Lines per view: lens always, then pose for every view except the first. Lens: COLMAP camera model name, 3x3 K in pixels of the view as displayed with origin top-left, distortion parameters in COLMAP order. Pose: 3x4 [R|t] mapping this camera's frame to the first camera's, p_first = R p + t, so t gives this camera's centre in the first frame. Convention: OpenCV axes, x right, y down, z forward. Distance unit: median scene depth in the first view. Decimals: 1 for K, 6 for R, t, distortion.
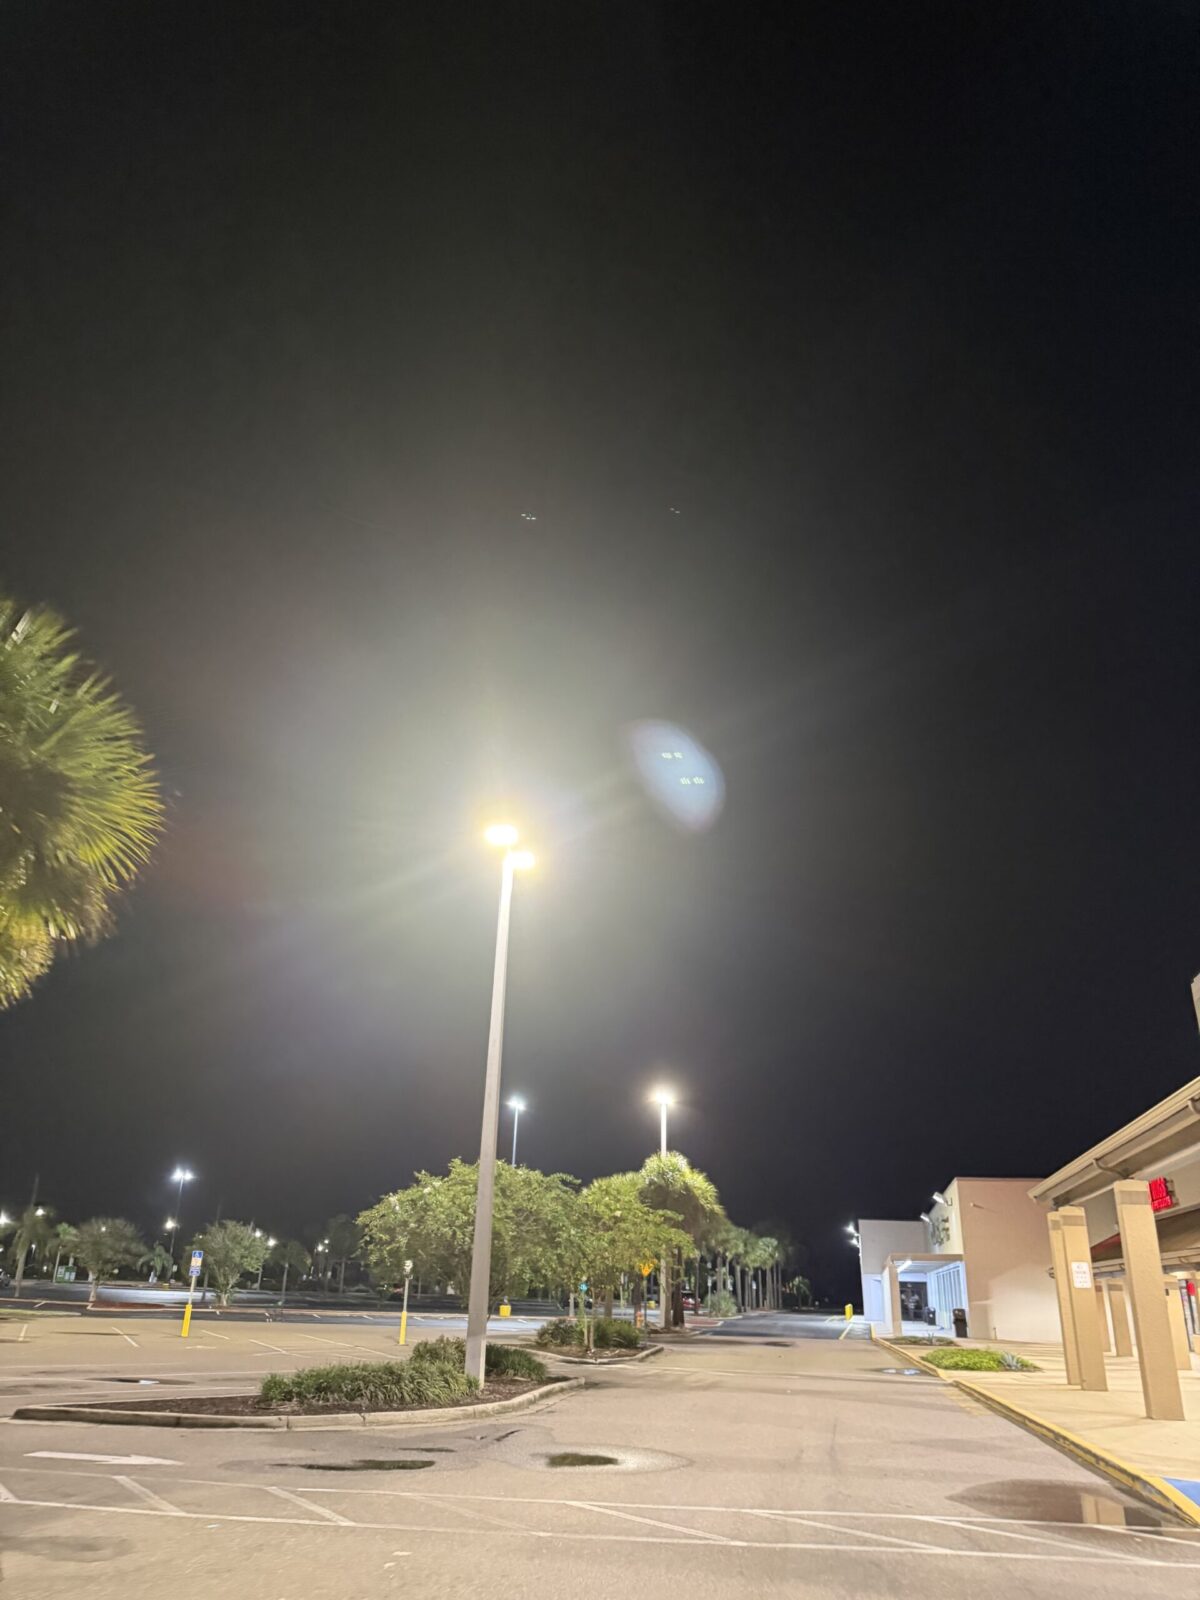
lens RADIAL K [[1131.8, 0, 600.0], [0, 1131.8, 800.0], [0, 0, 1]] dist [0.001663, -0.005314]
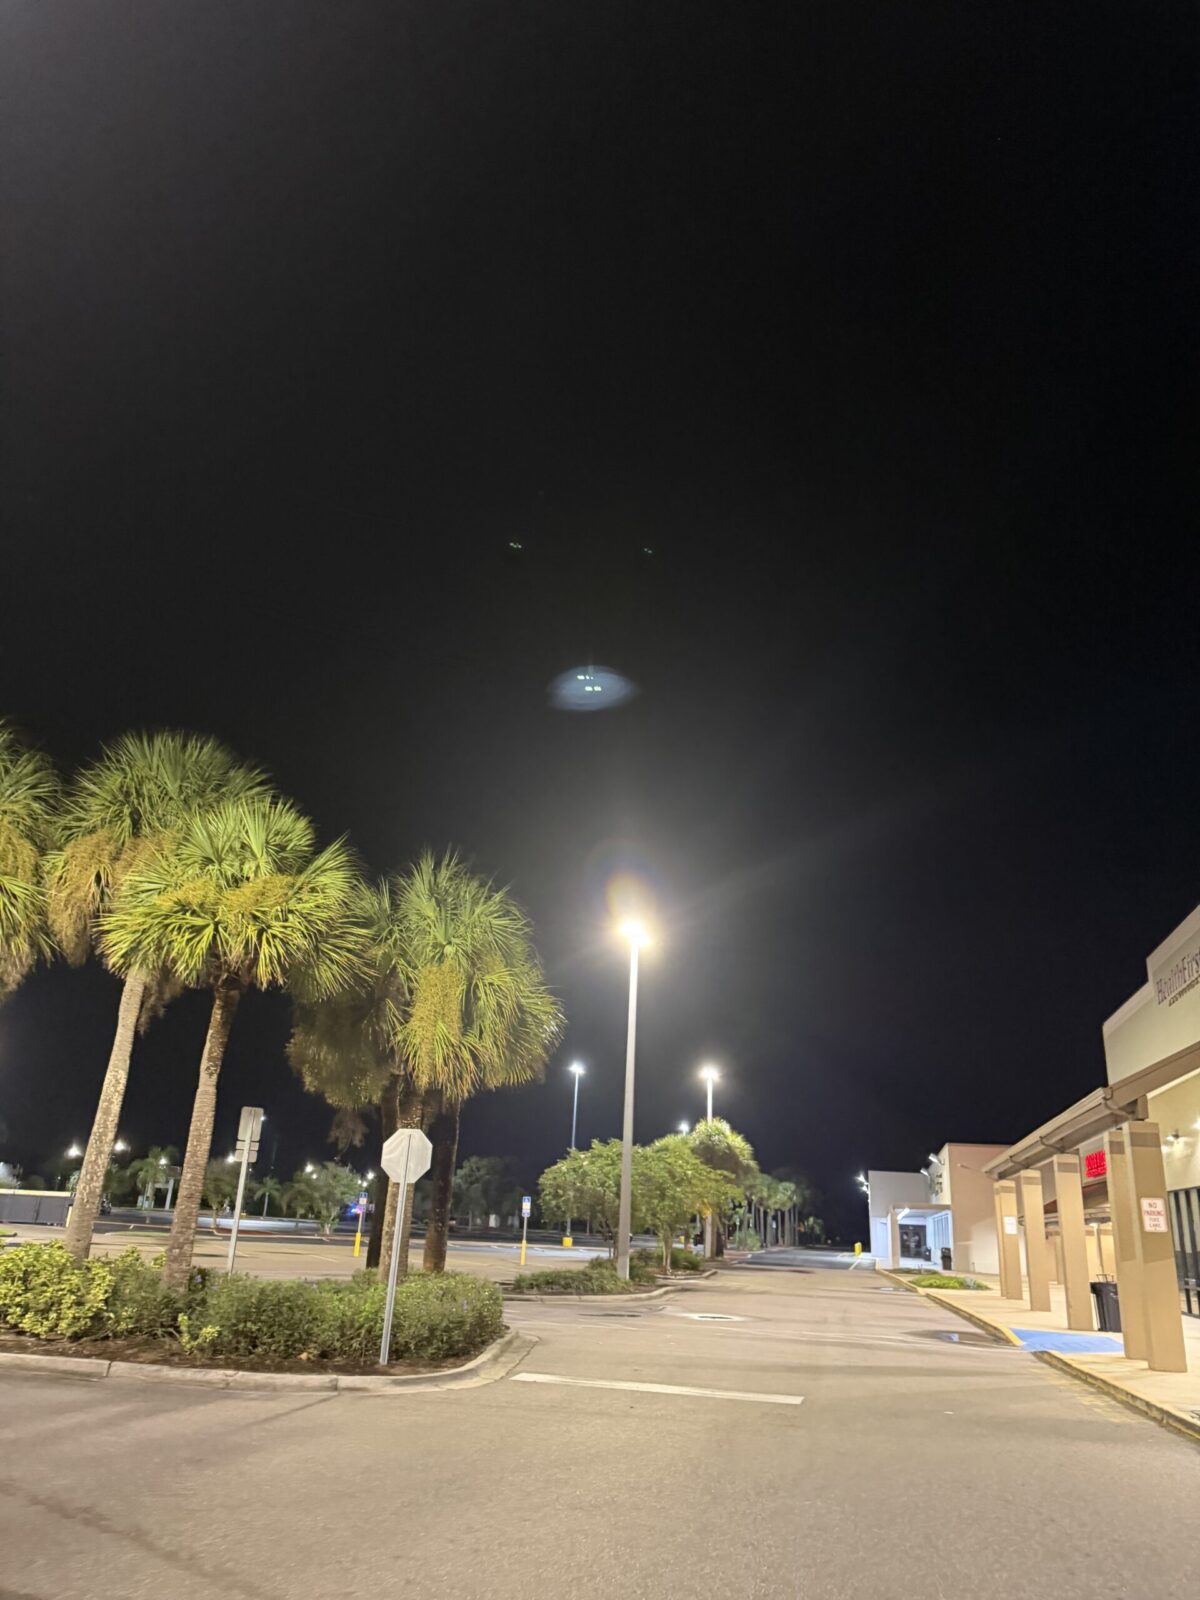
lens RADIAL K [[1133.5, 0, 612.4], [0, 1133.5, 796.0], [0, 0, 1]] dist [0.001072, -0.006117]
pose [[0.999814, 0.017287, -0.008606, -0.042285], [-0.016864, 0.998752, 0.047008, -0.087961], [0.009408, -0.046854, 0.998857, -0.200321]]
